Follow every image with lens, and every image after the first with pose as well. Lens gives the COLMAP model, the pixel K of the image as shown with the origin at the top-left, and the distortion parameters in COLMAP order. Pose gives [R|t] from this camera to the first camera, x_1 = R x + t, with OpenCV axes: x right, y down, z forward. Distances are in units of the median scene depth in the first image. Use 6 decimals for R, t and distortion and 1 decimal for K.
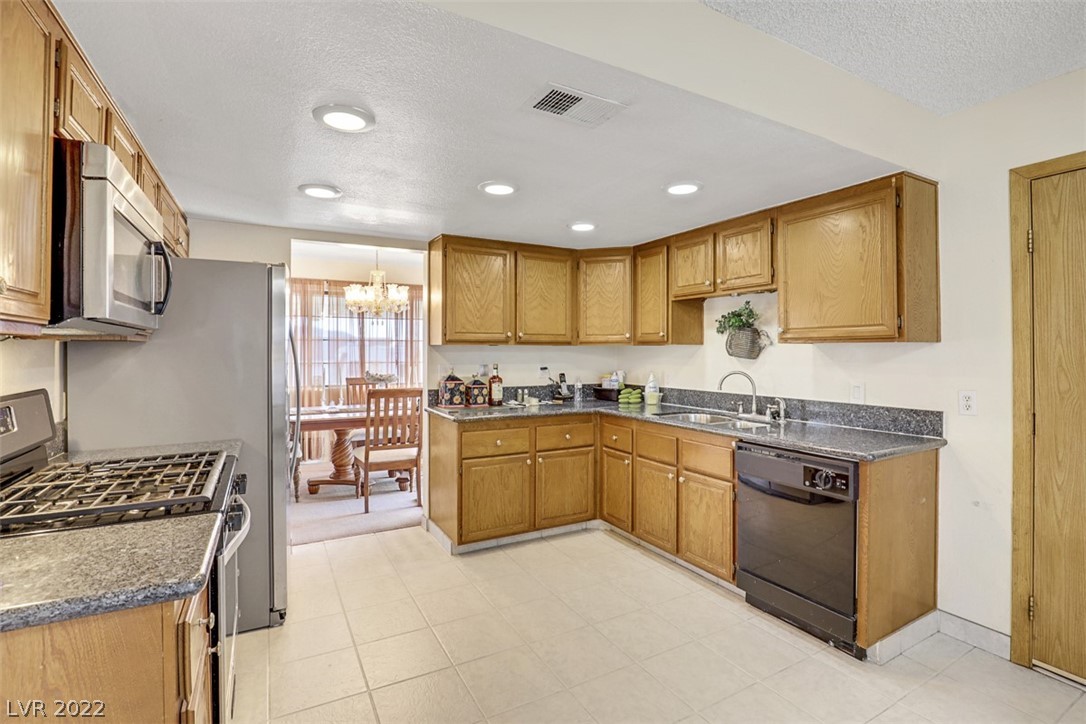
lens RADIAL K [[499.0, 0, 526.3], [0, 499.0, 349.7], [0, 0, 1]] dist [-0.029831, 0.003573]
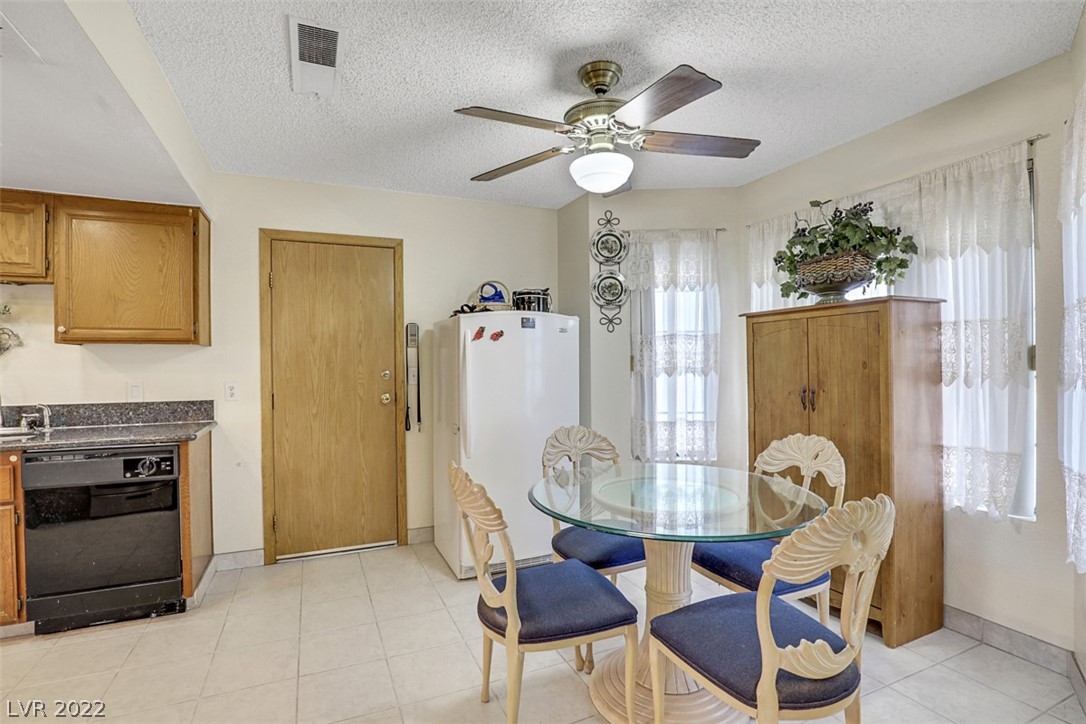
lens RADIAL K [[499.0, 0, 545.1], [0, 499.0, 362.8], [0, 0, 1]] dist [-0.029831, 0.003573]
pose [[0.081329, 0.000102, 0.996687, -0.389300], [0.002704, 0.999996, -0.000323, 0.032838], [-0.996684, 0.002721, 0.081329, 0.025490]]
